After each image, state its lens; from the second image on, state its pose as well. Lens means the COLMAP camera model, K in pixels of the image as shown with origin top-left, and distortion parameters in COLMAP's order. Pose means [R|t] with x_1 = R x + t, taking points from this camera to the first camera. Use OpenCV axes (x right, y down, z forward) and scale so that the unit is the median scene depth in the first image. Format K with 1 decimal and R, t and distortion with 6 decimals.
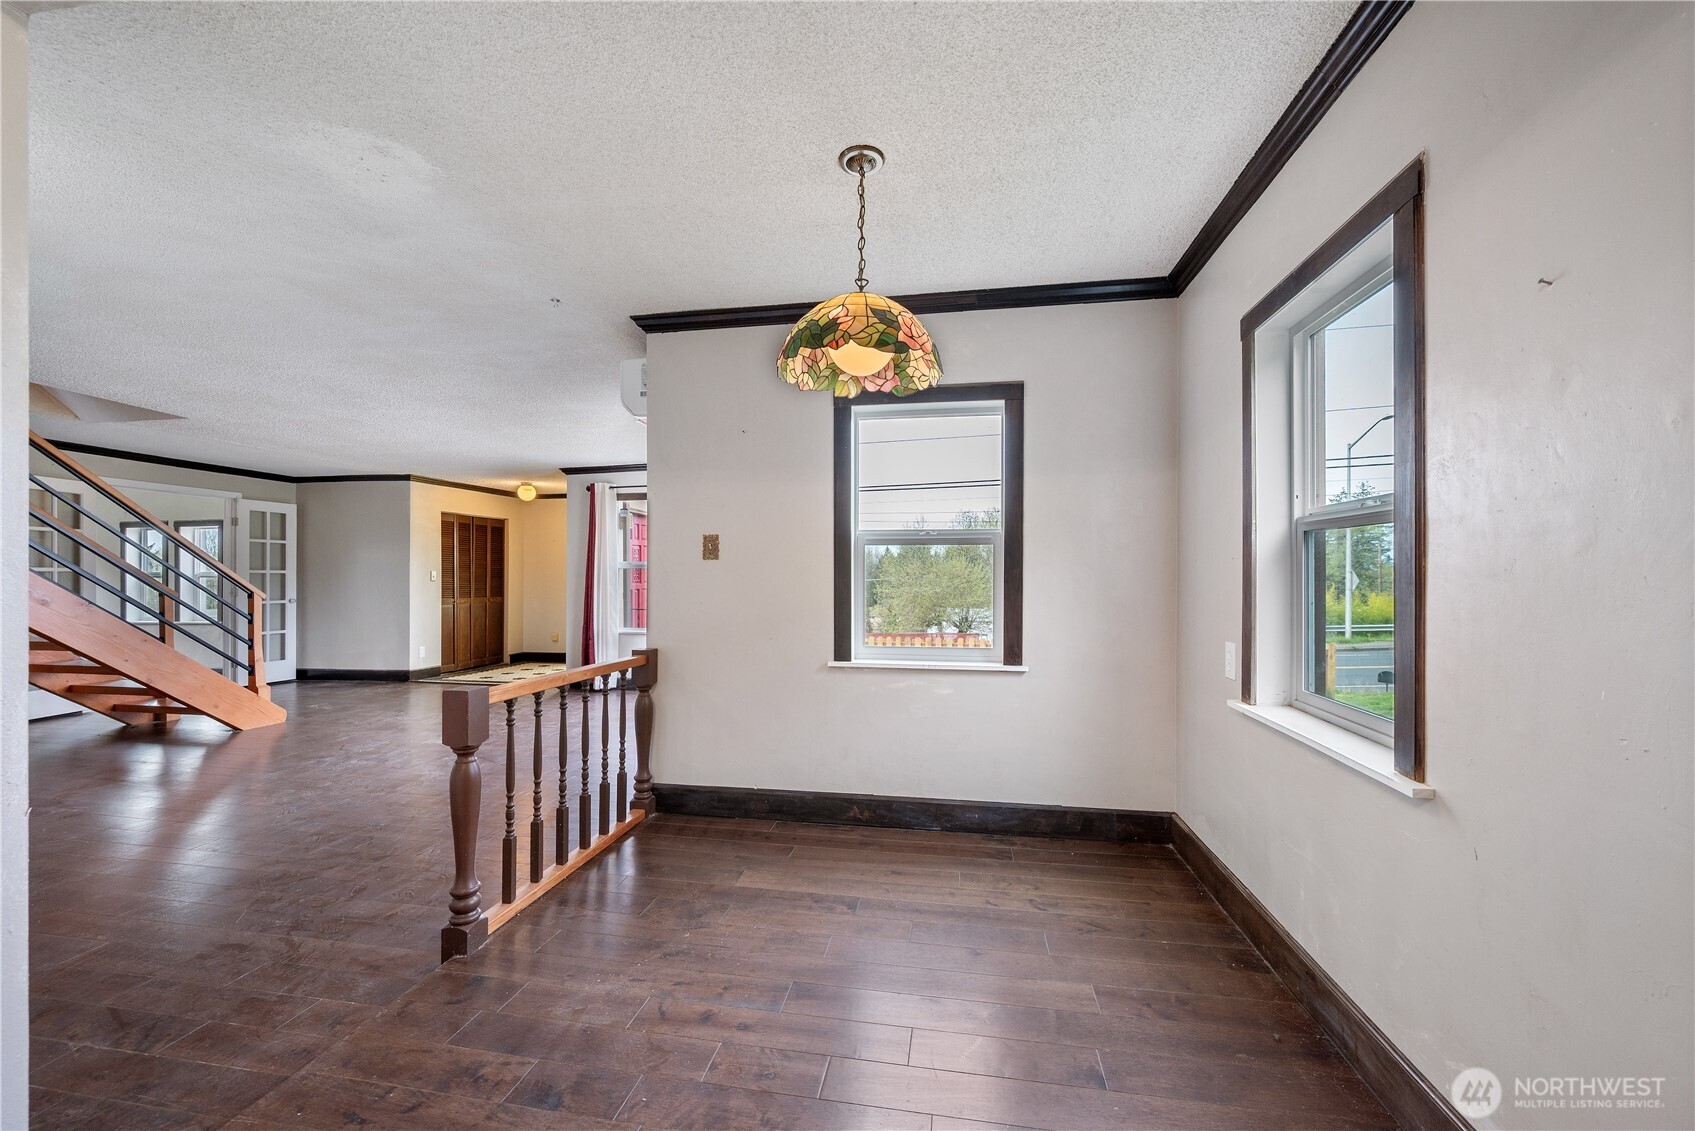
lens RADIAL K [[666.8, 0, 845.1], [0, 666.8, 577.4], [0, 0, 1]] dist [-0.000823, 0.000616]
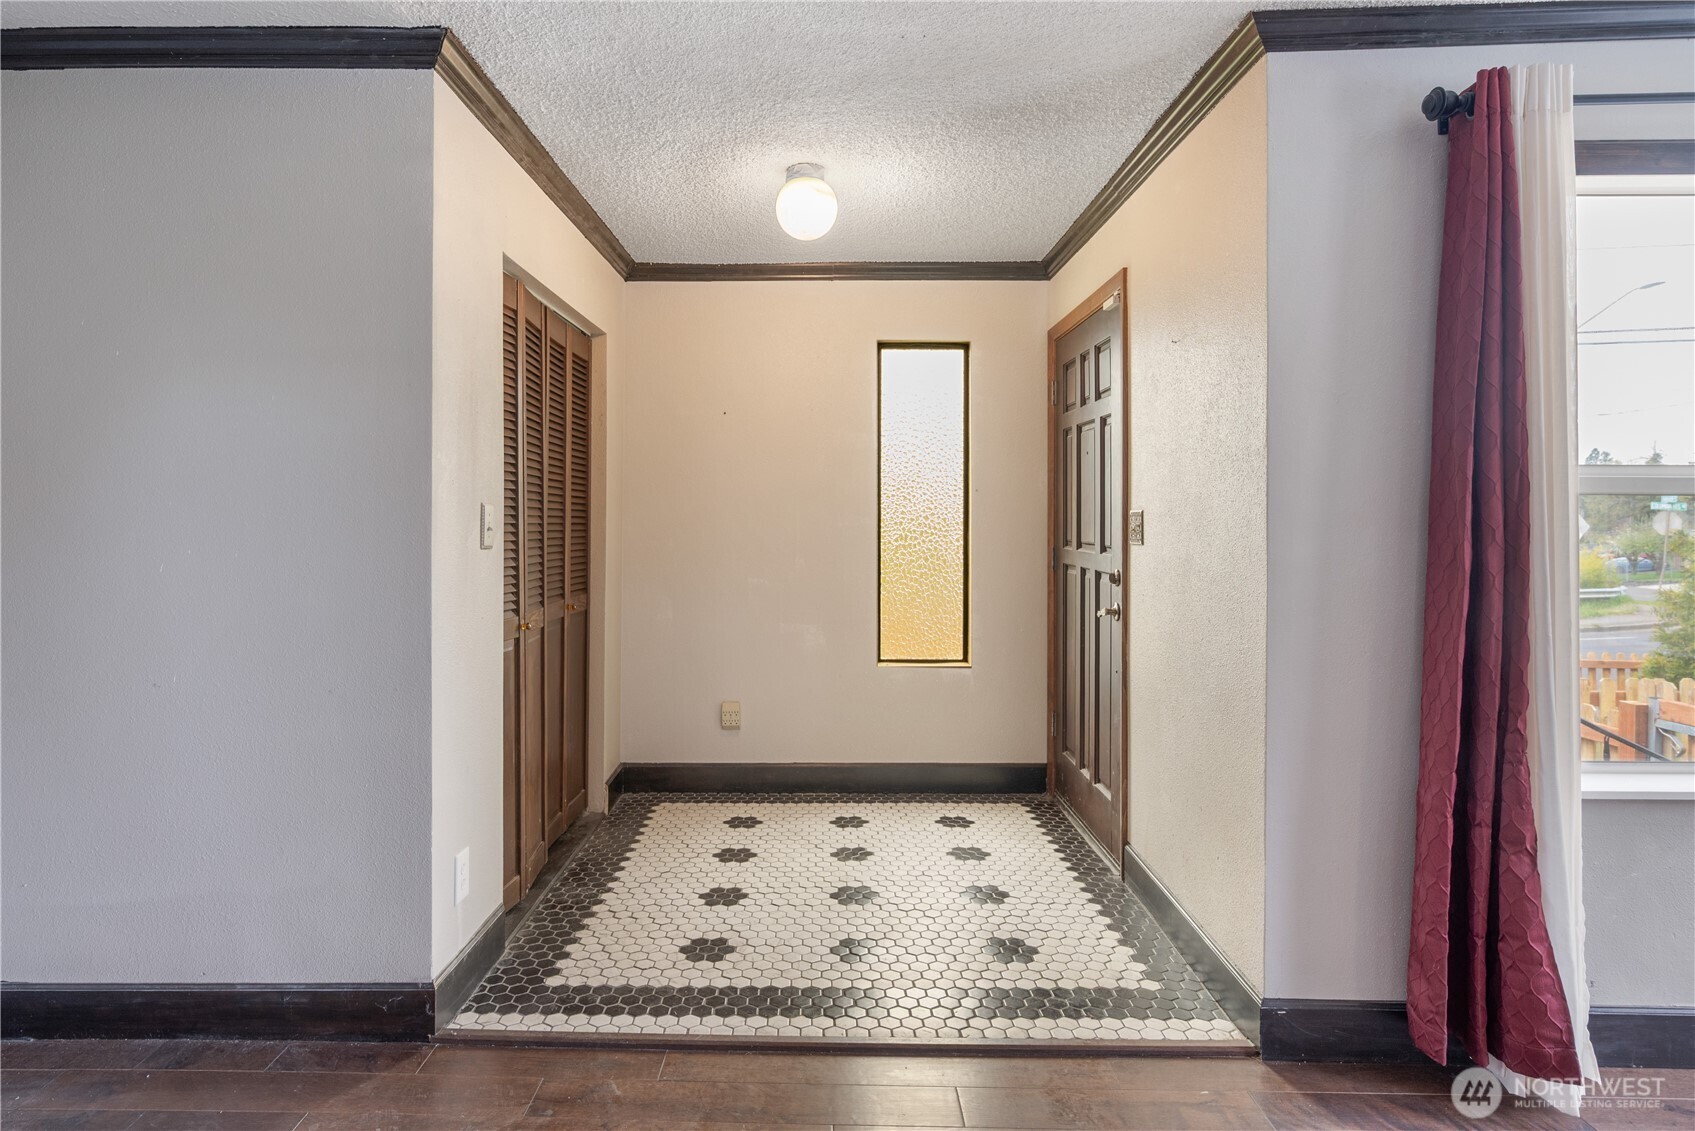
lens RADIAL K [[886.4, 0, 817.4], [0, 886.4, 510.0], [0, 0, 1]] dist [-0.001110, -0.000121]
pose [[0.987195, 0.001783, 0.159508, -0.591423], [0.000099, 0.999931, -0.011788, -0.004574], [-0.159518, 0.011653, 0.987126, 0.724835]]
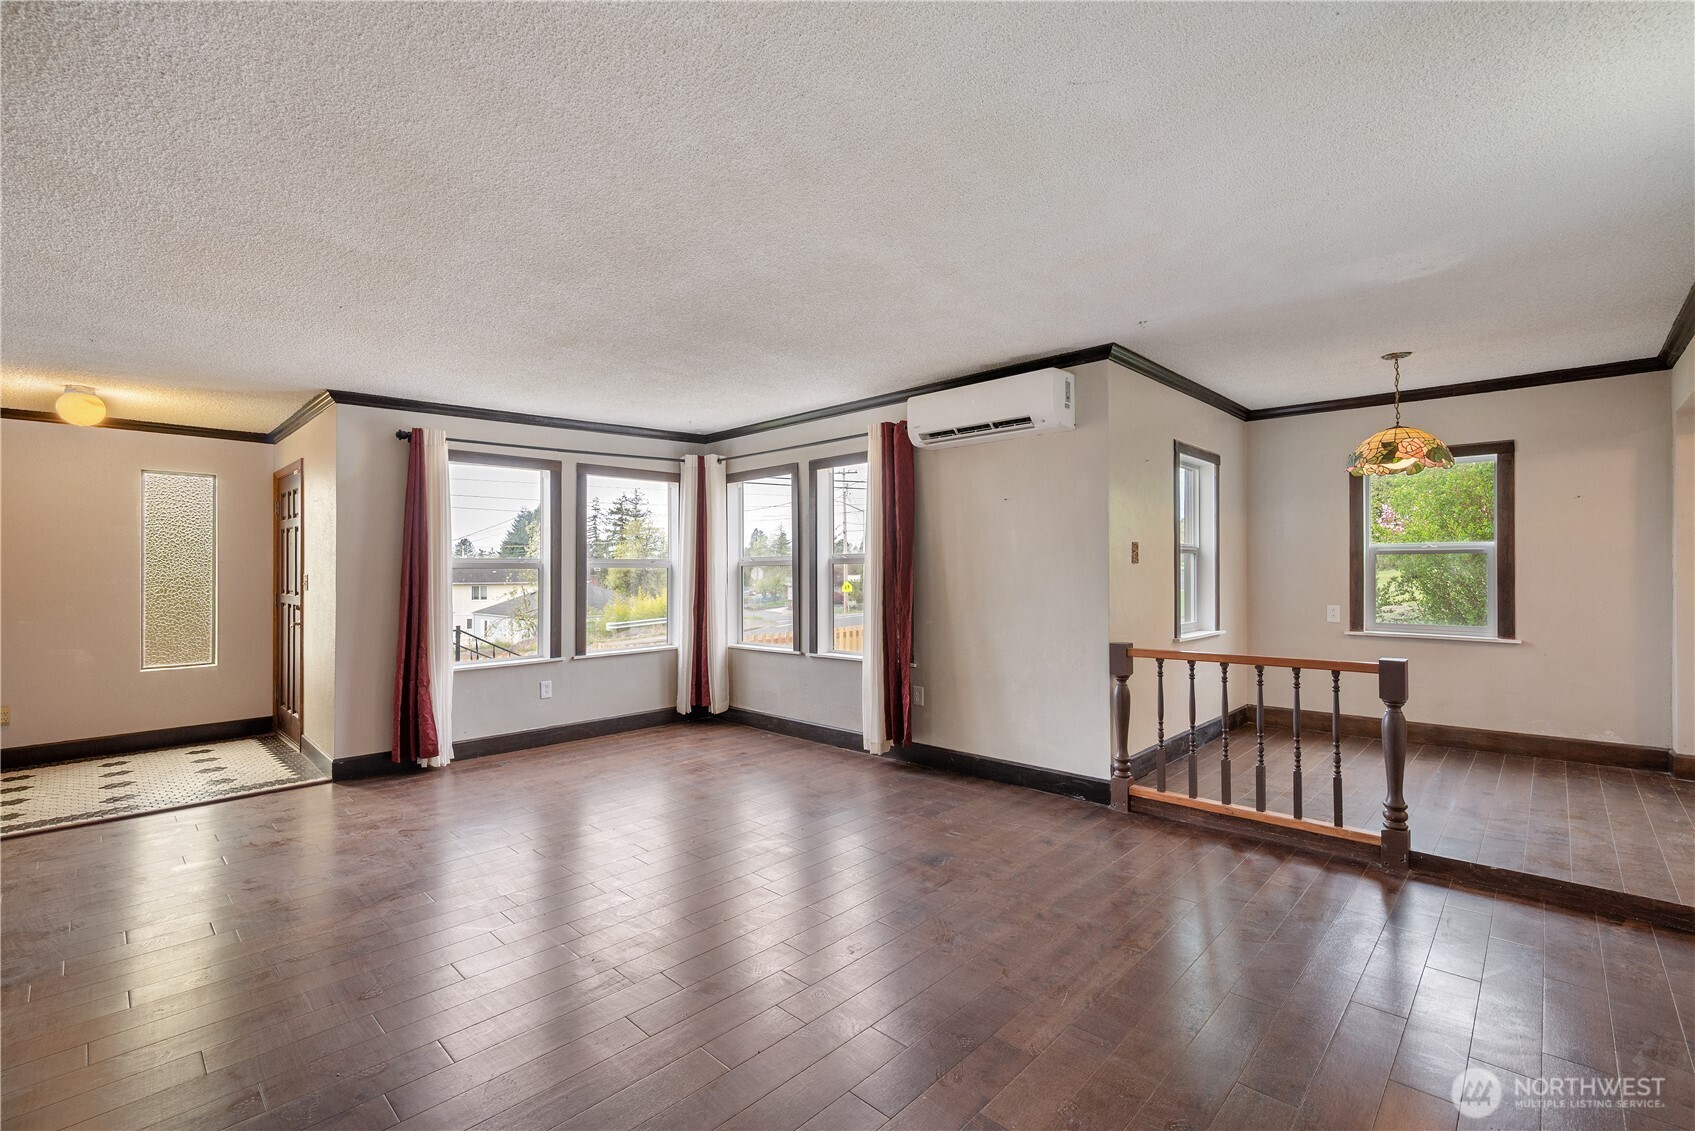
lens RADIAL K [[712.1, 0, 842.6], [0, 712.1, 565.2], [0, 0, 1]] dist [-0.004430, 0.000230]
pose [[0.556524, 0.000772, 0.830831, -0.661684], [0.012124, 0.999886, -0.009051, -0.005490], [-0.830743, 0.015110, 0.556451, 0.304423]]
